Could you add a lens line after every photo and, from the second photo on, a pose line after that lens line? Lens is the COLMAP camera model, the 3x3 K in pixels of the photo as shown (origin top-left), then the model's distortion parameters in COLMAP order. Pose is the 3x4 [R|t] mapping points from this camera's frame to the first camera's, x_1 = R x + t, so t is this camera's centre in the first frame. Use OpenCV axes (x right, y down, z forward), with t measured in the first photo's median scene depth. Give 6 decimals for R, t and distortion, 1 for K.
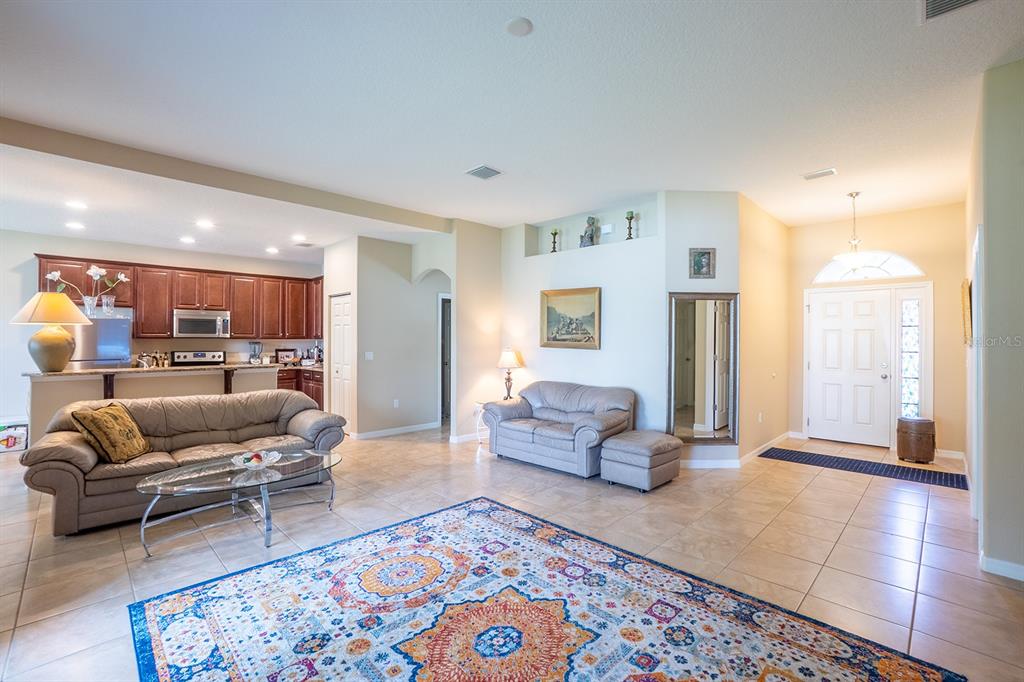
lens RADIAL K [[455.4, 0, 507.9], [0, 455.4, 340.0], [0, 0, 1]] dist [-0.039571, 0.004484]
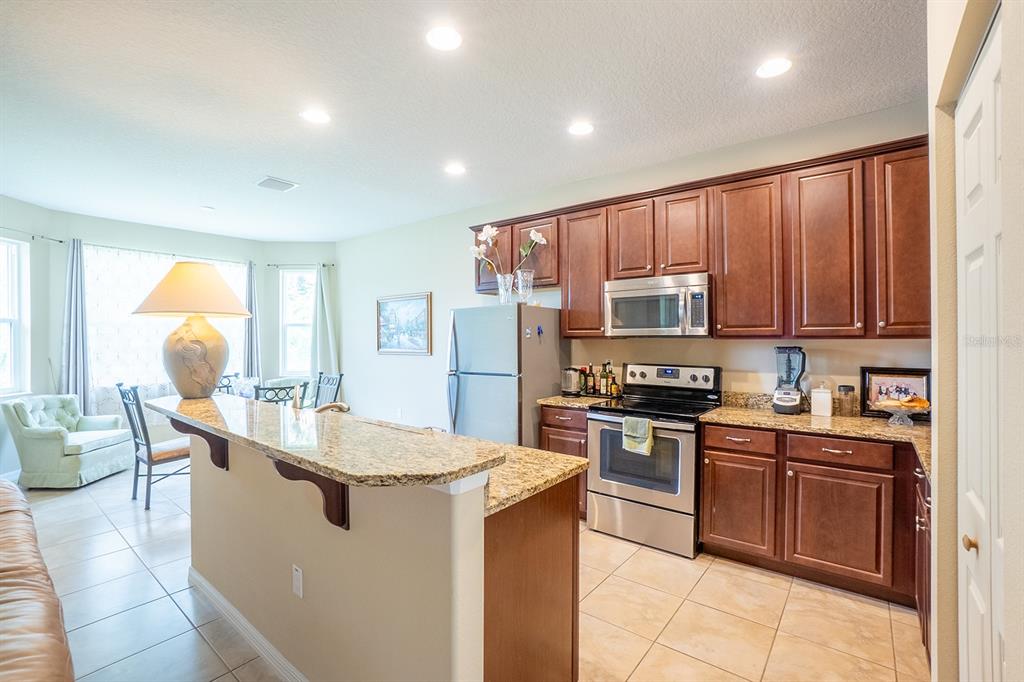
lens RADIAL K [[455.4, 0, 508.7], [0, 455.4, 339.2], [0, 0, 1]] dist [-0.039571, 0.004484]
pose [[0.122598, -0.006757, -0.992433, -0.232045], [-0.000478, 0.999976, -0.006867, 0.001060], [0.992456, 0.001317, 0.122592, 0.774310]]
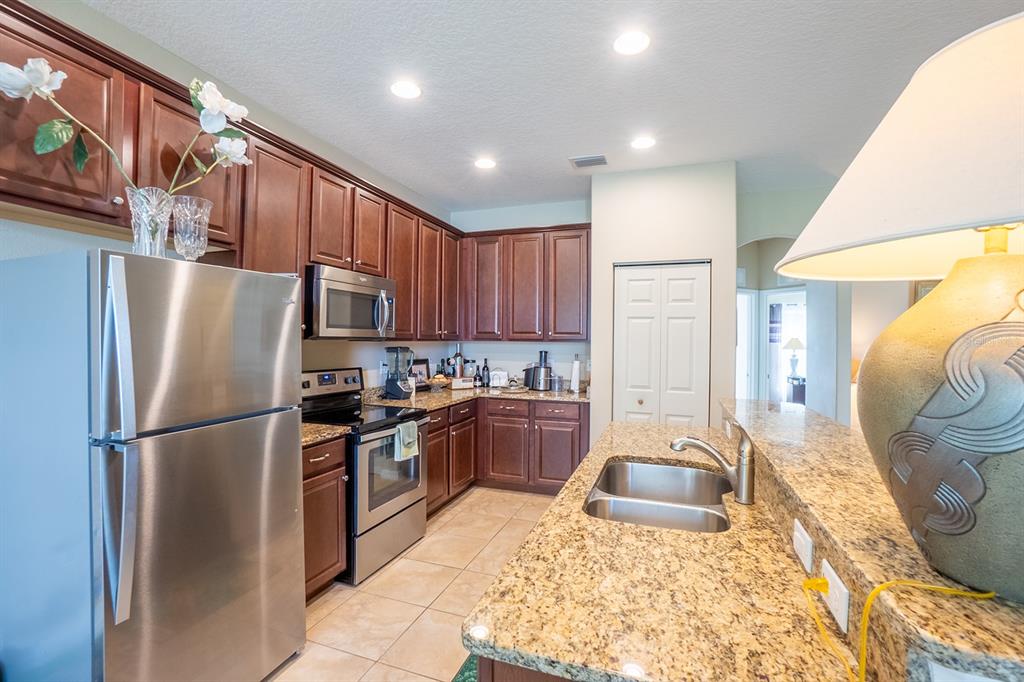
lens RADIAL K [[455.4, 0, 506.3], [0, 455.4, 340.3], [0, 0, 1]] dist [-0.039571, 0.004484]
pose [[0.901593, -0.000210, 0.432585, -0.723249], [0.000083, 1.000000, 0.000312, -0.003109], [-0.432585, -0.000245, 0.901593, 0.543072]]
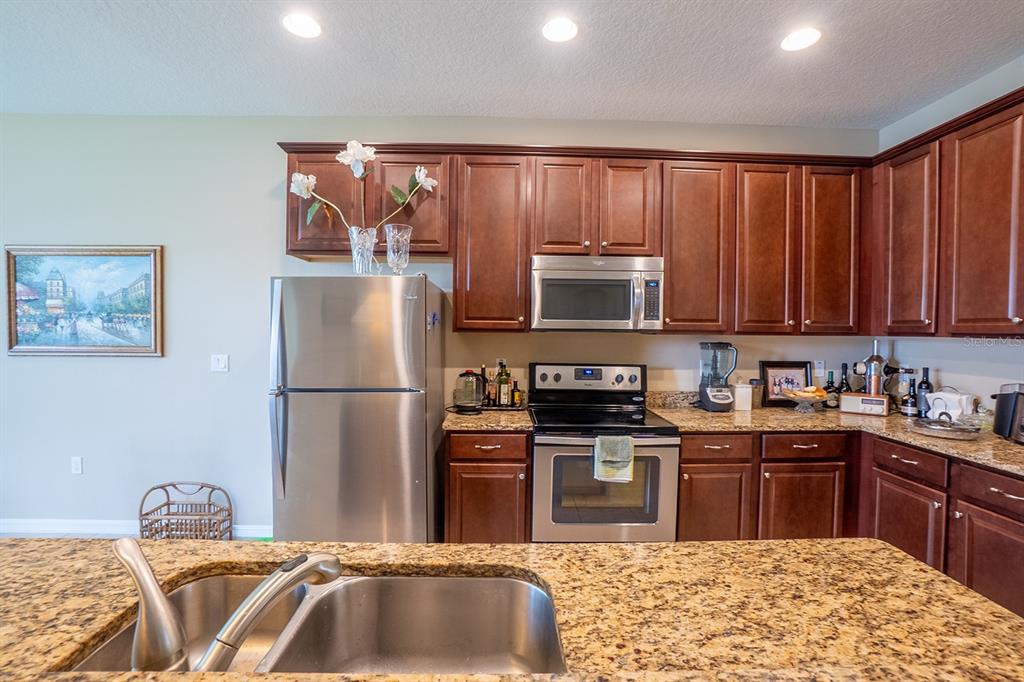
lens RADIAL K [[455.4, 0, 513.6], [0, 455.4, 338.0], [0, 0, 1]] dist [-0.039571, 0.004484]
pose [[0.732226, 0.013018, -0.680937, -0.464103], [-0.007382, 0.999910, 0.011179, -0.002178], [0.681021, -0.003159, 0.732257, 0.660146]]
